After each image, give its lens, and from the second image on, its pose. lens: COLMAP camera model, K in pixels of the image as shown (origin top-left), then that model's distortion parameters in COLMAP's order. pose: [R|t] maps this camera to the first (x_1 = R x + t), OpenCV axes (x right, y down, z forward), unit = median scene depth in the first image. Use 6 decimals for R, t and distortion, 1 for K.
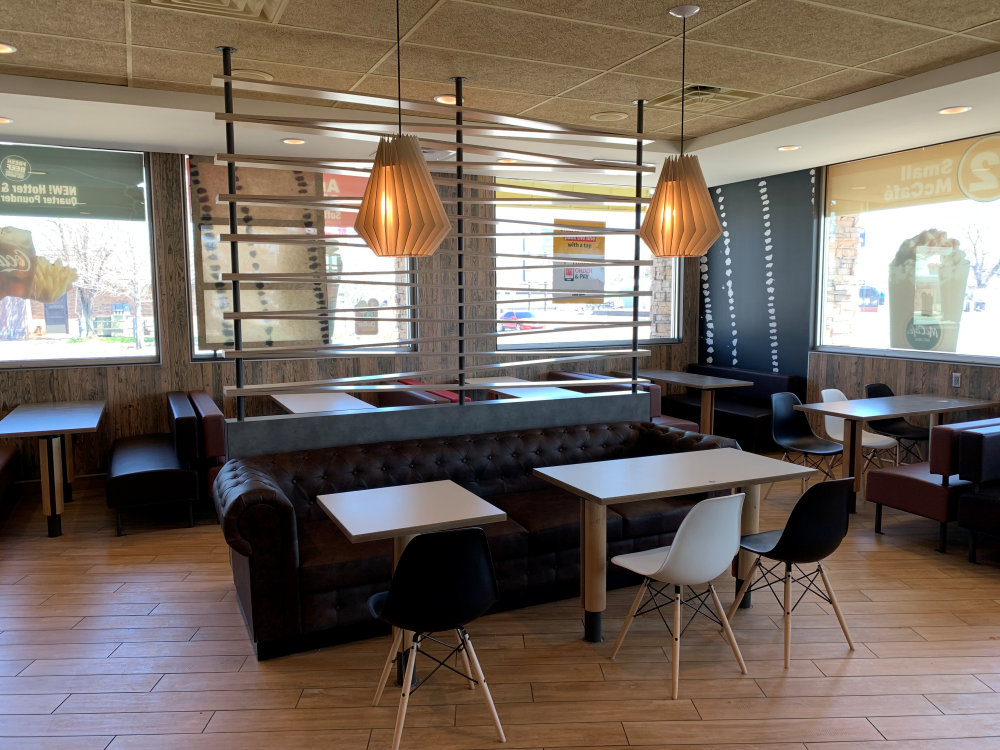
lens RADIAL K [[754.6, 0, 501.0], [0, 754.6, 375.5], [0, 0, 1]] dist [0.013744, -0.008022]
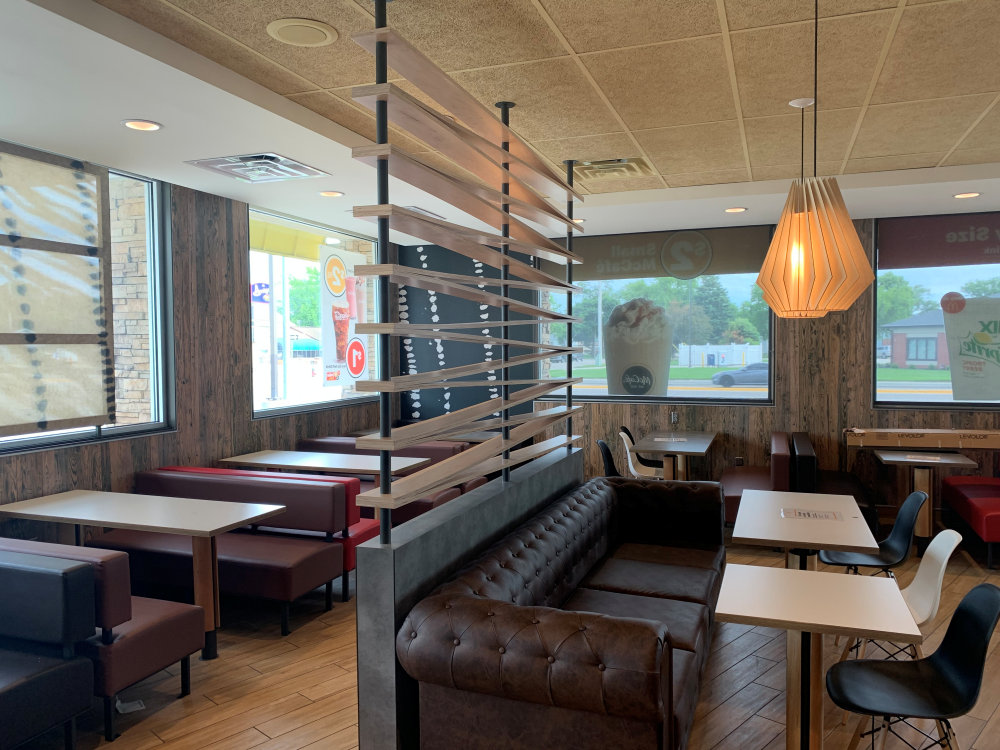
lens RADIAL K [[754.6, 0, 499.2], [0, 754.6, 375.7], [0, 0, 1]] dist [0.013744, -0.008022]
pose [[0.739295, -0.023396, 0.672975, -0.432991], [0.071859, 0.996431, -0.044299, -0.027092], [-0.669537, 0.081110, 0.738337, 0.244849]]
